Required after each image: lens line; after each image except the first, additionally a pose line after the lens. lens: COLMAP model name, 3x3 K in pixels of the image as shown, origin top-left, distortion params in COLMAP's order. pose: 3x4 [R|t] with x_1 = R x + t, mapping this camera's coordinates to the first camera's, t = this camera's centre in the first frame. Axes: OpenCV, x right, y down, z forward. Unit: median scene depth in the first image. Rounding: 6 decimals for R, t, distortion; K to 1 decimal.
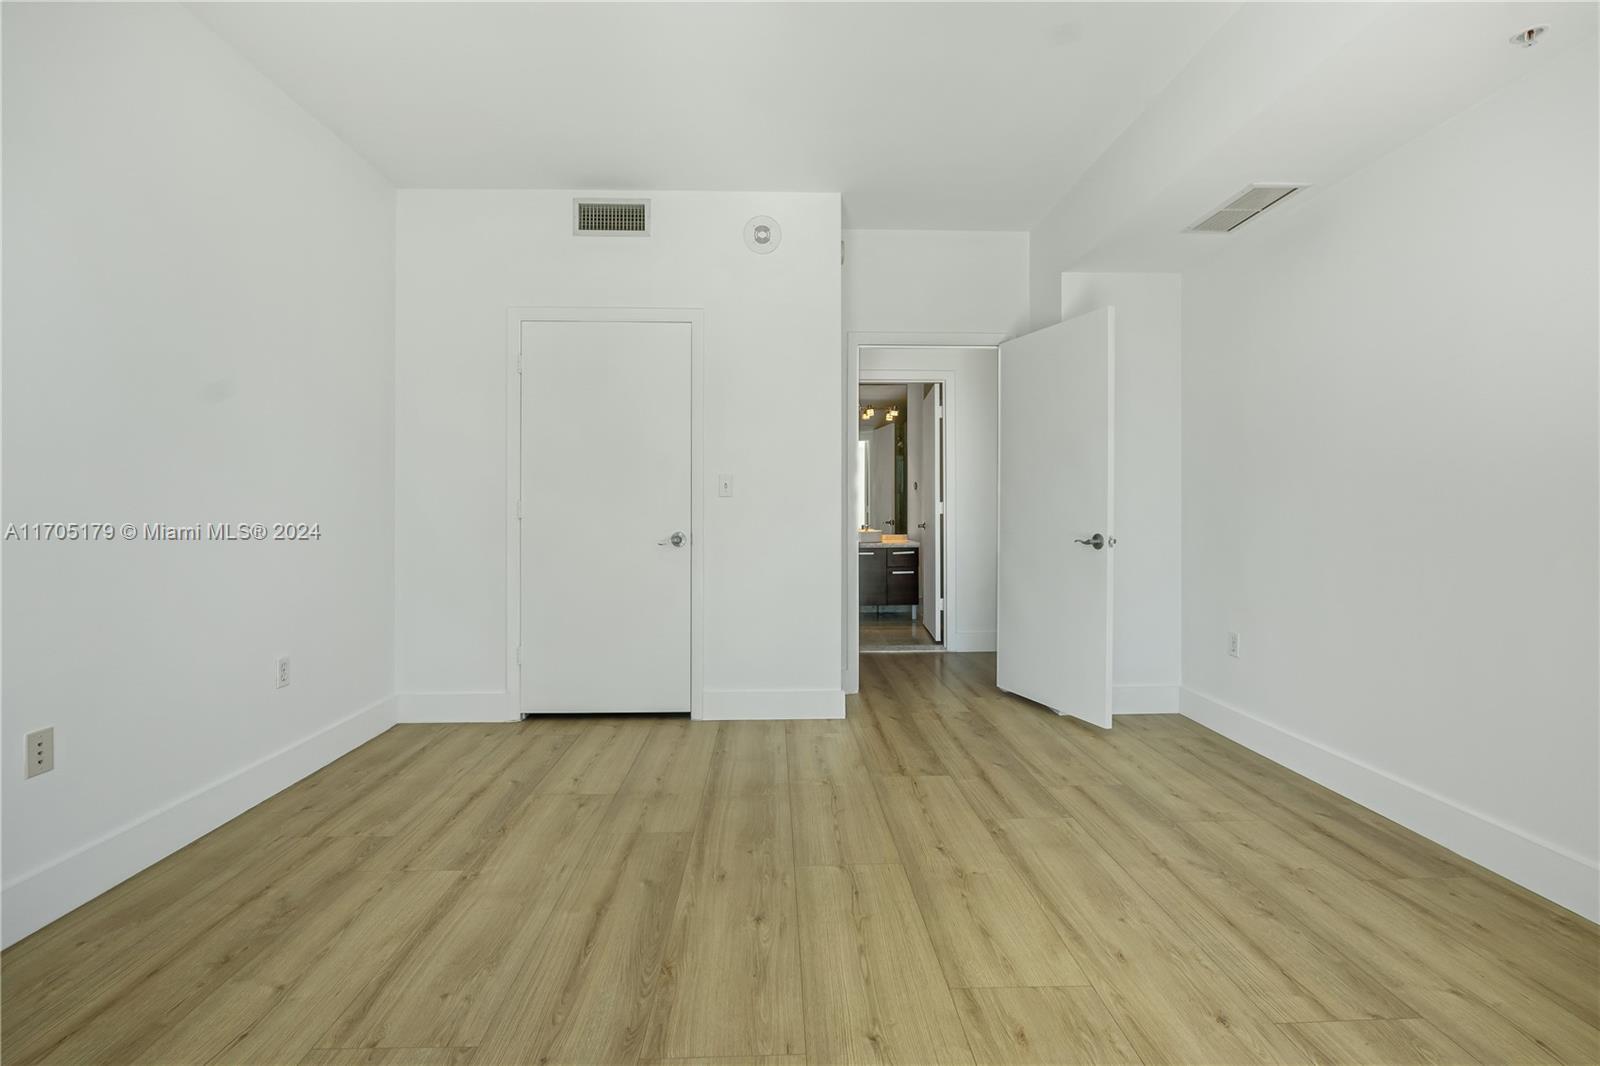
lens RADIAL K [[717.9, 0, 800.8], [0, 717.9, 507.9], [0, 0, 1]] dist [-0.010423, 0.000903]
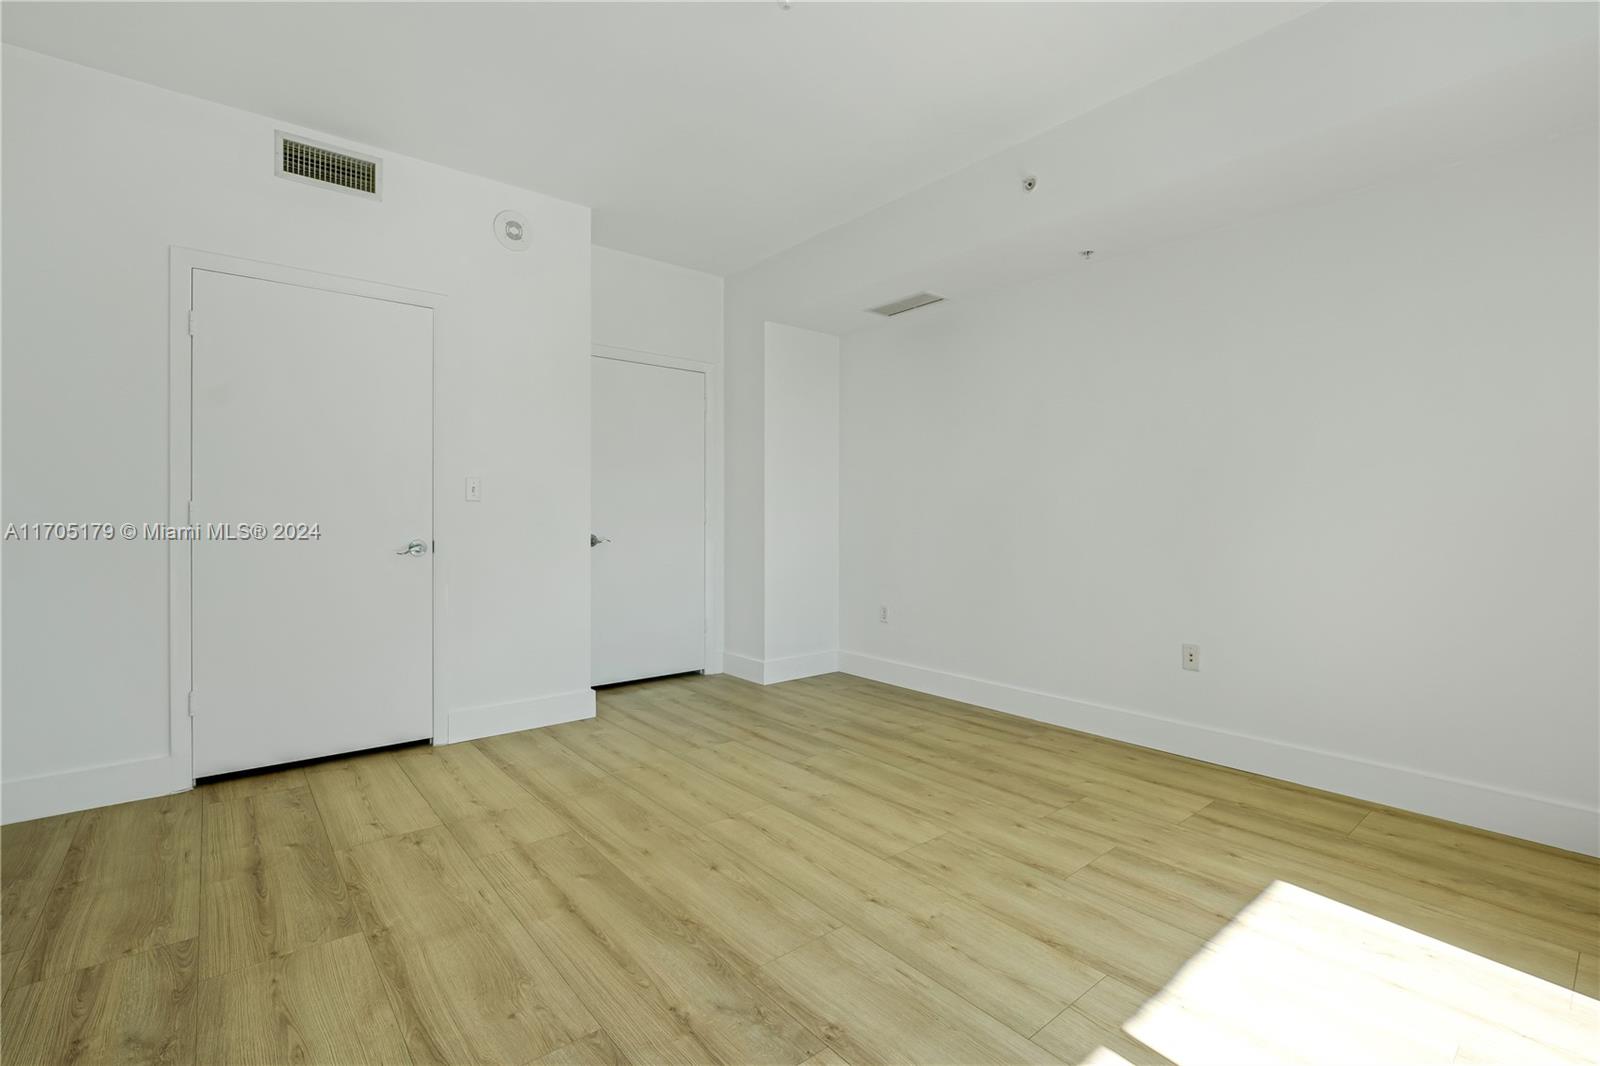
lens RADIAL K [[714.8, 0, 801.0], [0, 714.8, 516.7], [0, 0, 1]] dist [-0.009969, 0.000324]
pose [[0.794403, 0.002474, 0.607385, -0.472546], [-0.002901, 0.999996, -0.000280, 0.005313], [-0.607384, -0.001540, 0.794407, 0.000355]]
